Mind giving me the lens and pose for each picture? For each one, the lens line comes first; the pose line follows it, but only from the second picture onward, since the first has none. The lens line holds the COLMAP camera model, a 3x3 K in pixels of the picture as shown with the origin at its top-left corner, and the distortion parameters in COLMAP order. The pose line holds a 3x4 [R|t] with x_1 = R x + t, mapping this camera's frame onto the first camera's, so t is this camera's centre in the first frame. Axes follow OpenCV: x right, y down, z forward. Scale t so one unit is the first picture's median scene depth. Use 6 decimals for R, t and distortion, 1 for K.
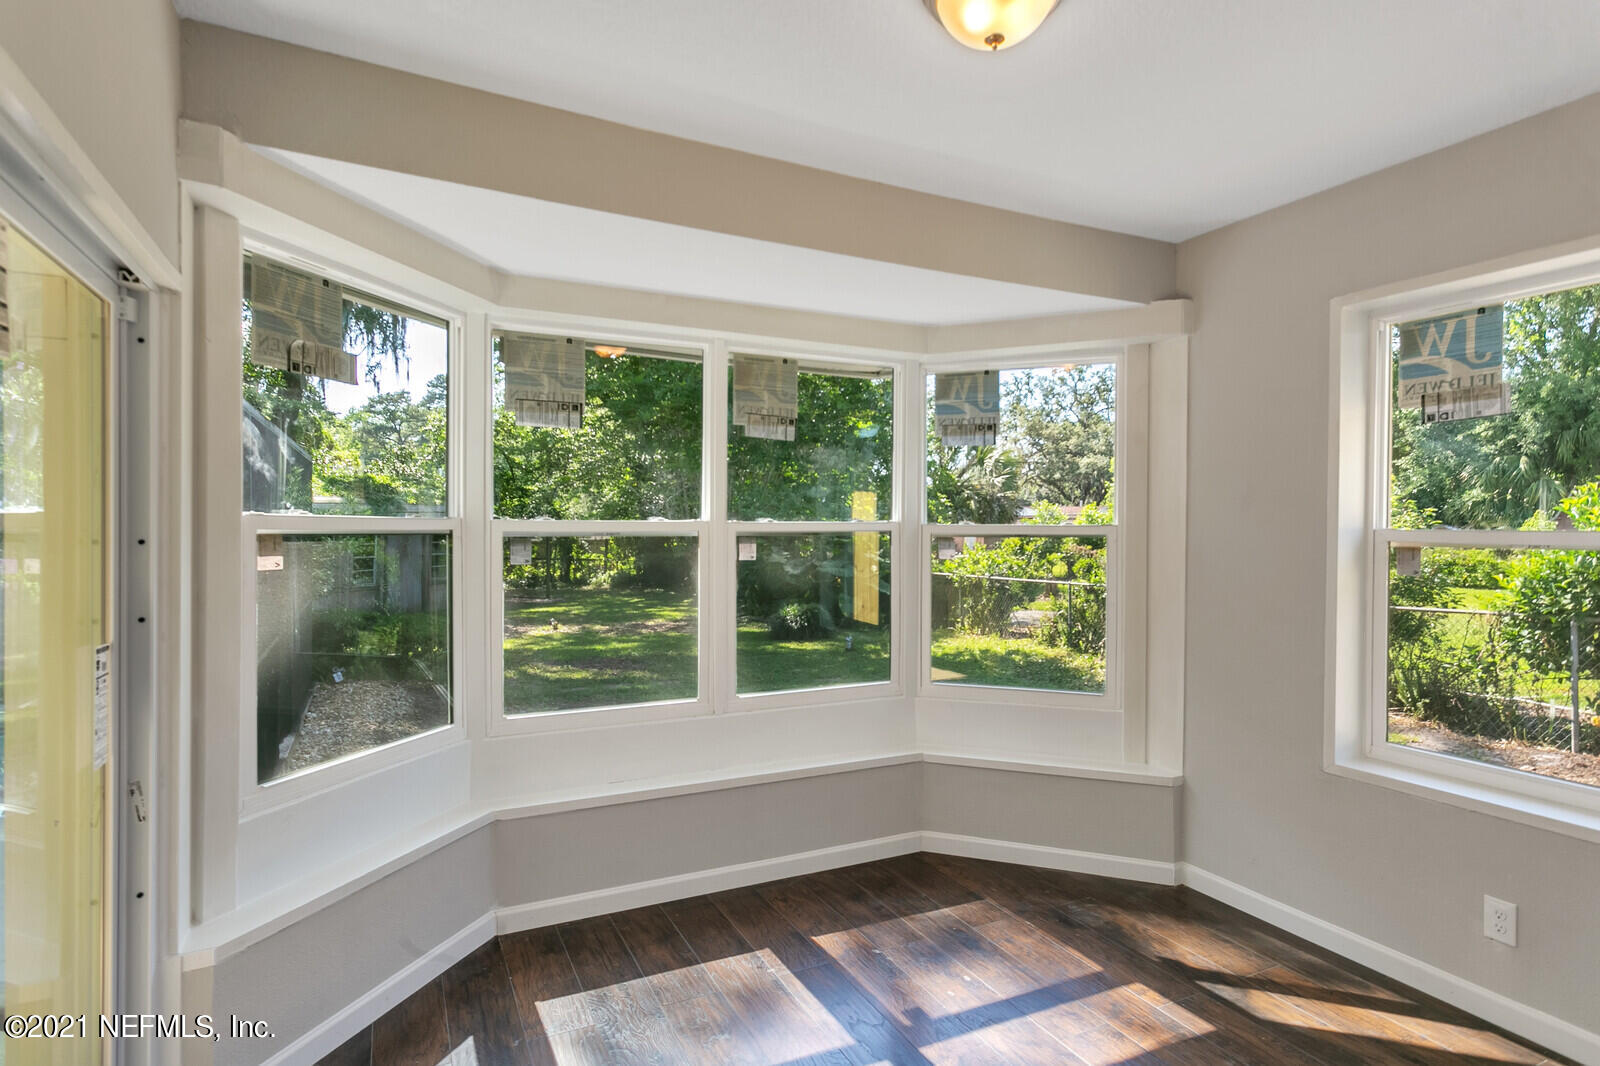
lens RADIAL K [[878.2, 0, 795.2], [0, 878.2, 537.3], [0, 0, 1]] dist [0.001009, 0.002558]
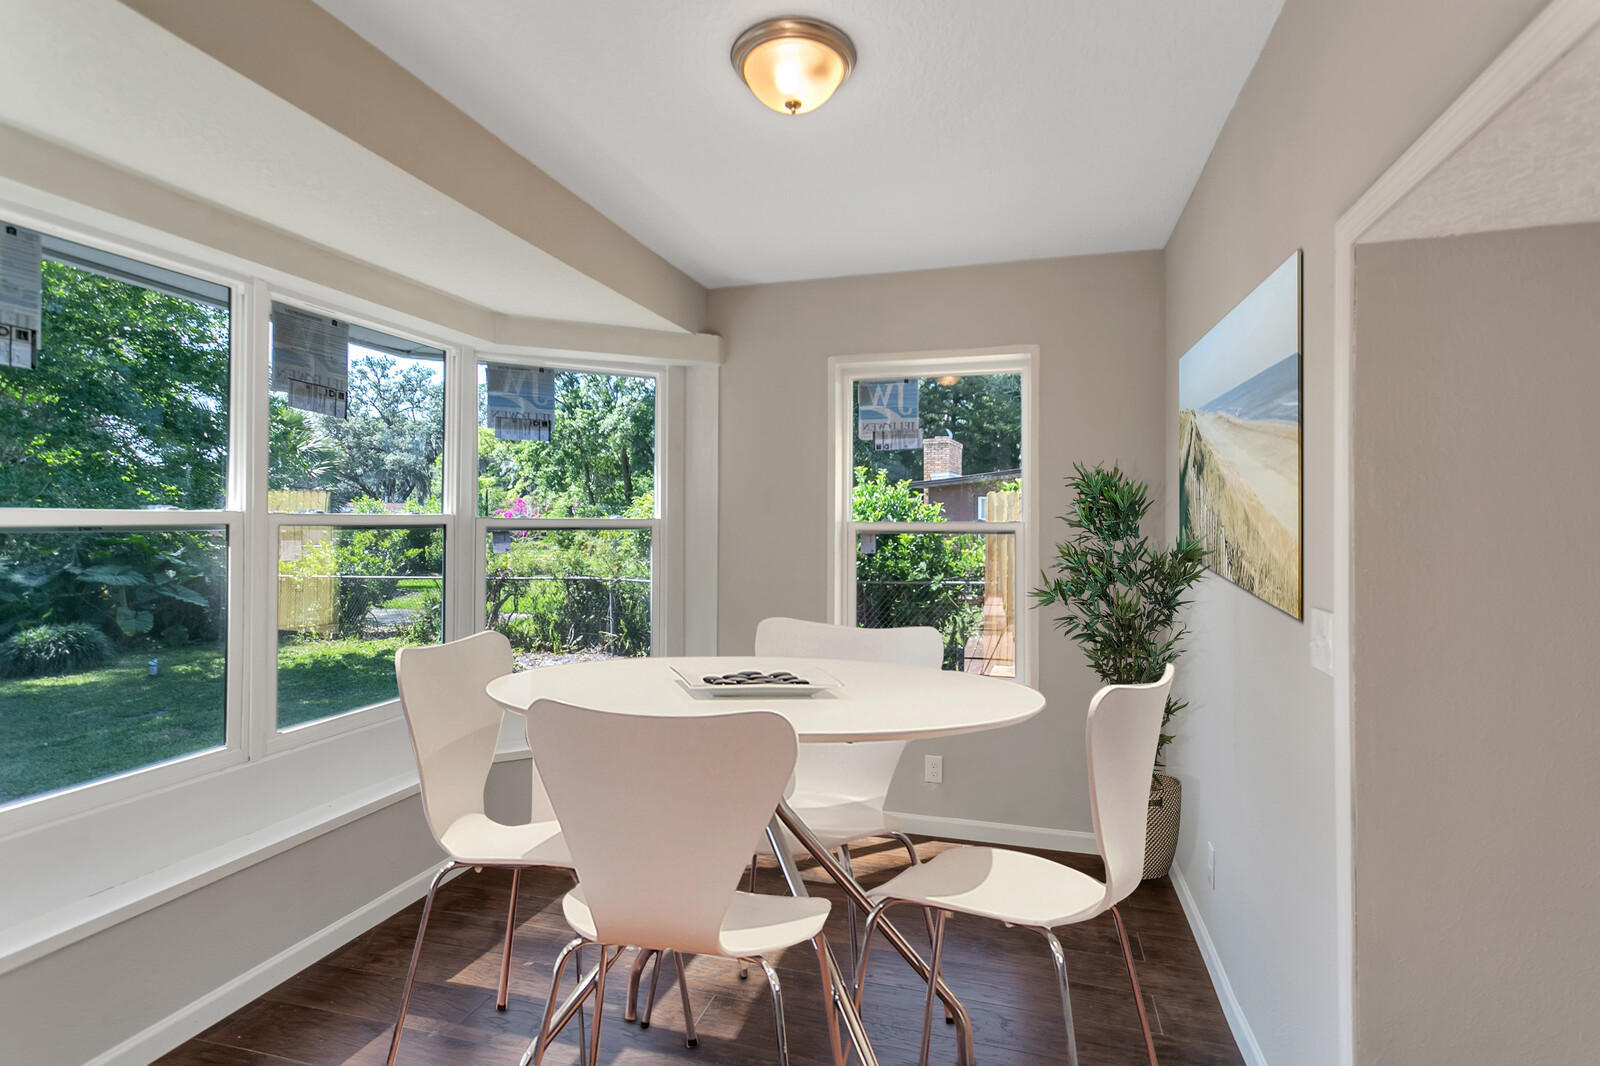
lens RADIAL K [[818.5, 0, 801.2], [0, 818.5, 522.4], [0, 0, 1]] dist [0.002256, 0.006500]
pose [[0.643736, 0.000206, 0.765247, -0.311965], [0.010682, 0.999900, -0.009254, 0.002619], [-0.765173, 0.014132, 0.643670, 0.149994]]
